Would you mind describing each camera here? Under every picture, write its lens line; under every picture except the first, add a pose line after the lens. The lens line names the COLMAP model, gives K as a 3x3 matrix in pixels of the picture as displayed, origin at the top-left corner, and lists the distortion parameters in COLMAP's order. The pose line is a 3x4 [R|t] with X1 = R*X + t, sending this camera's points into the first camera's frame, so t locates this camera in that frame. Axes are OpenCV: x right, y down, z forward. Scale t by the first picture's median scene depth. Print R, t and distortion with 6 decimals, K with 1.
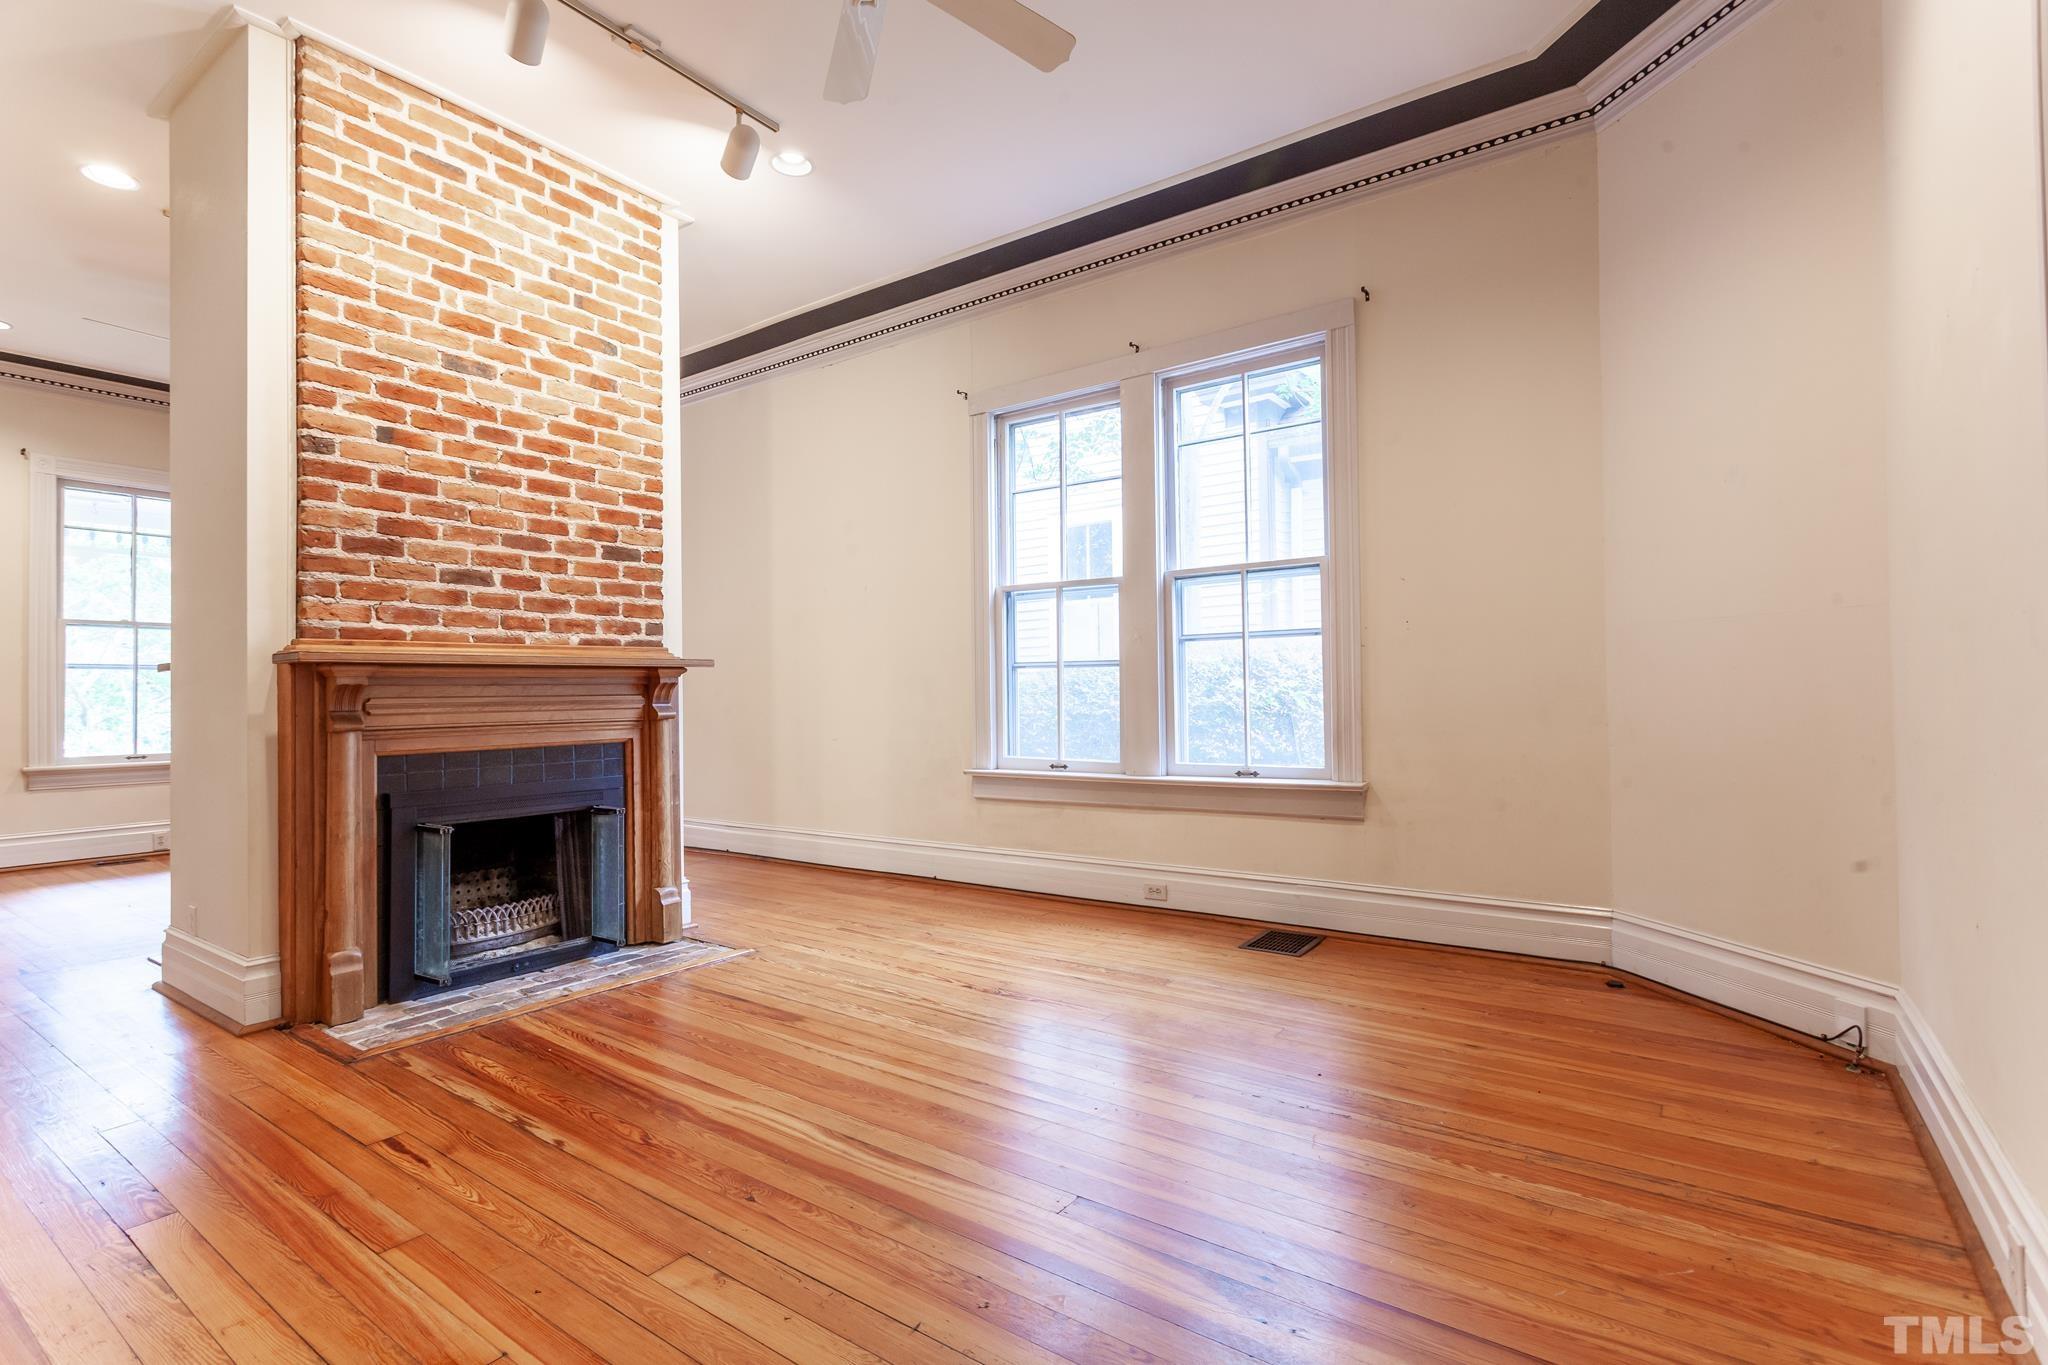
lens RADIAL K [[964.7, 0, 1015.2], [0, 964.7, 674.2], [0, 0, 1]] dist [0.003845, 0.000783]
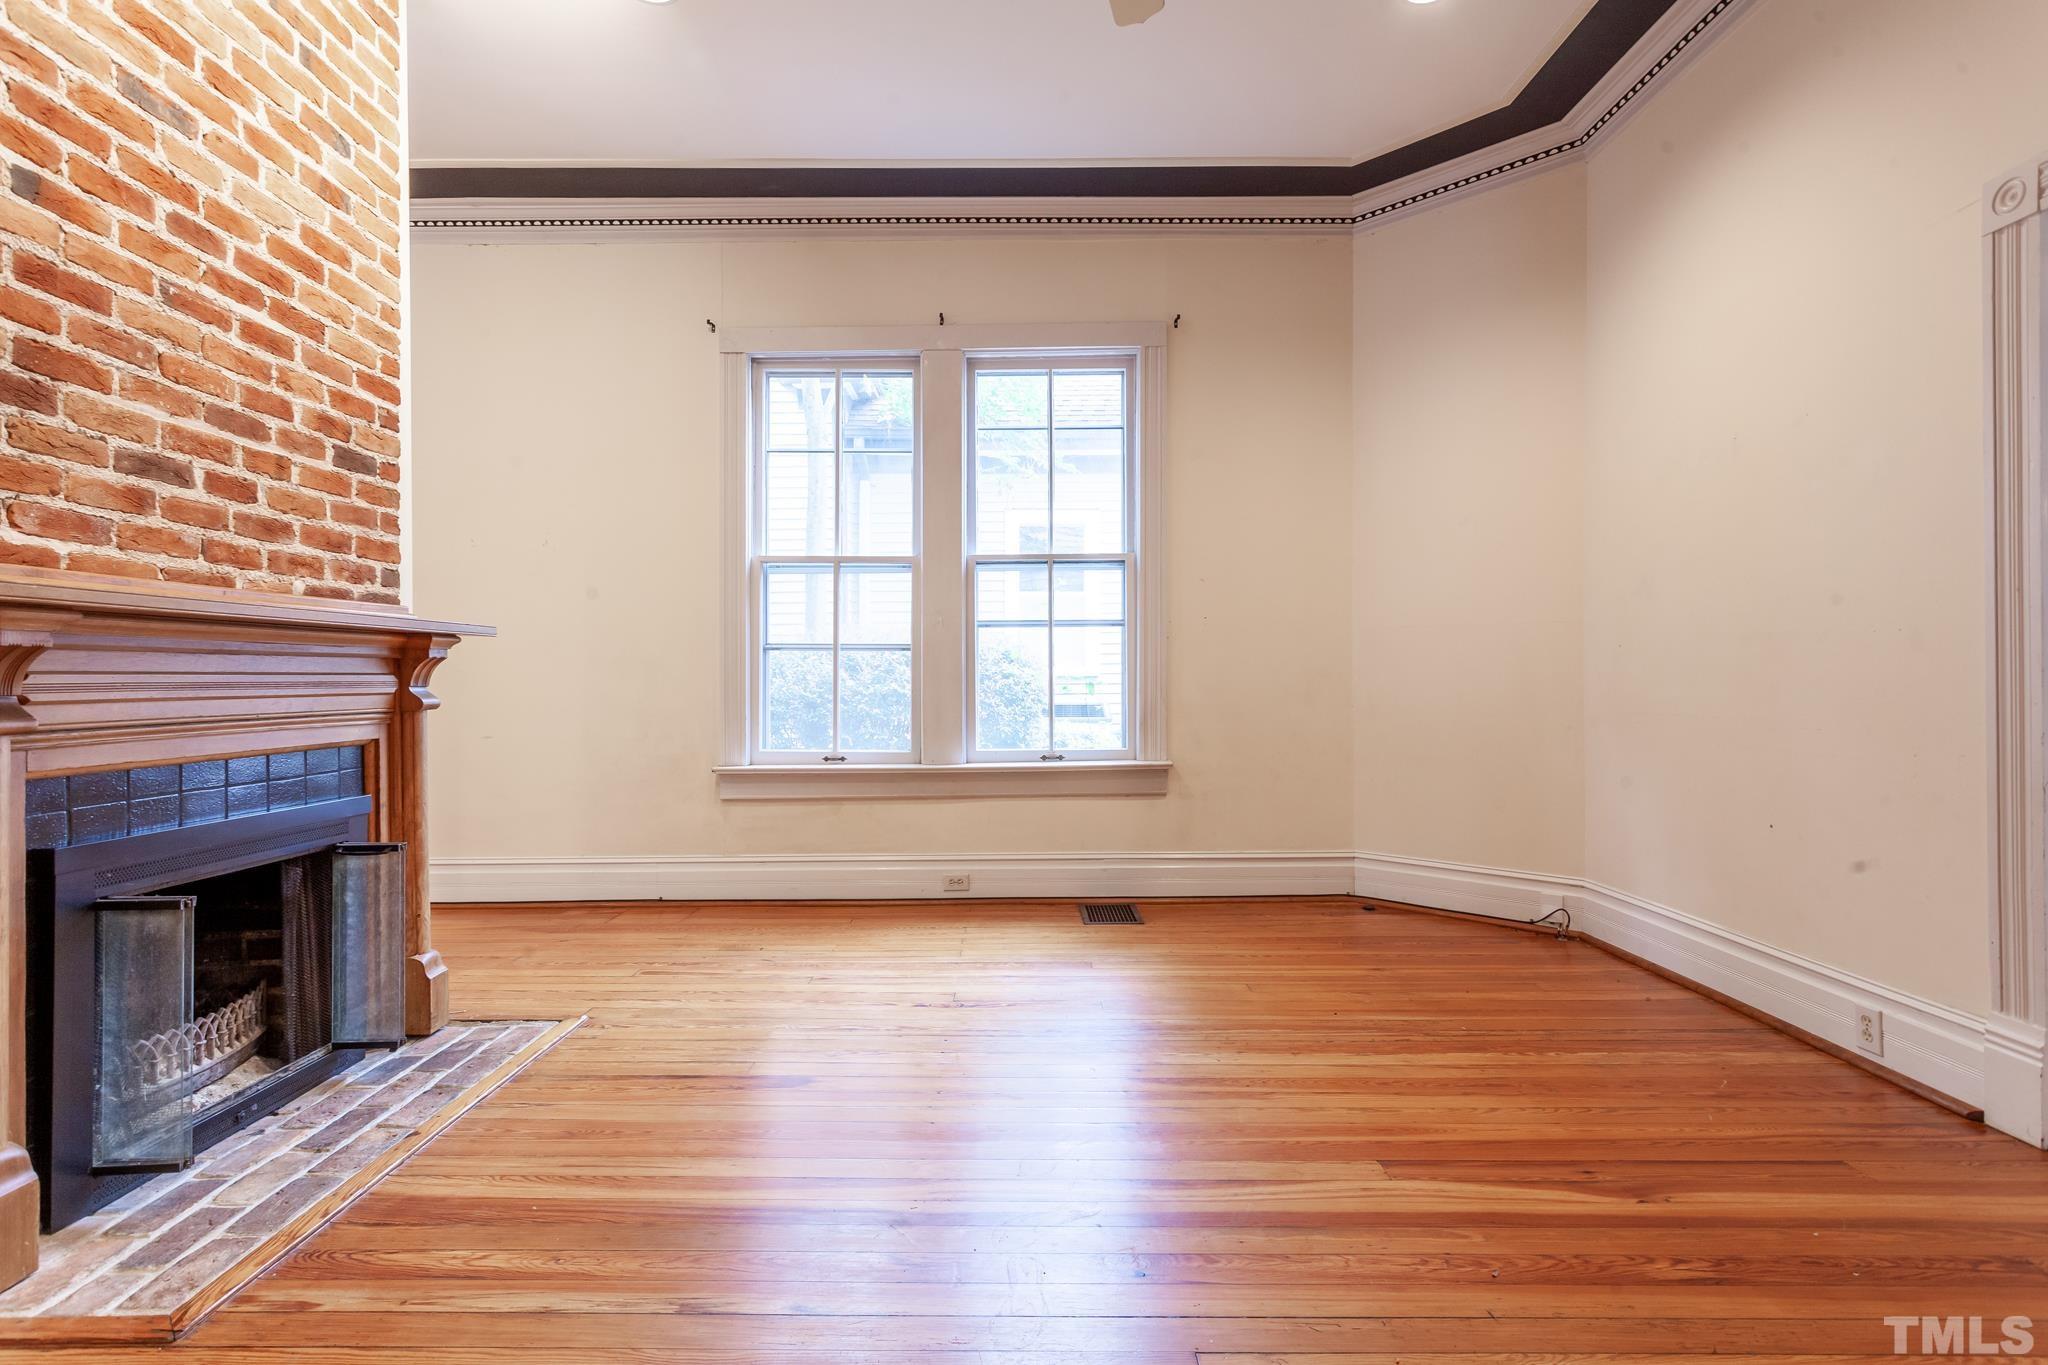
lens RADIAL K [[966.6, 0, 1019.0], [0, 966.6, 675.2], [0, 0, 1]] dist [0.002346, 0.000505]
pose [[0.812257, 0.011026, 0.583195, -0.454034], [-0.016707, 0.999851, 0.004365, 0.012577], [-0.583060, -0.013289, 0.812320, 0.207319]]
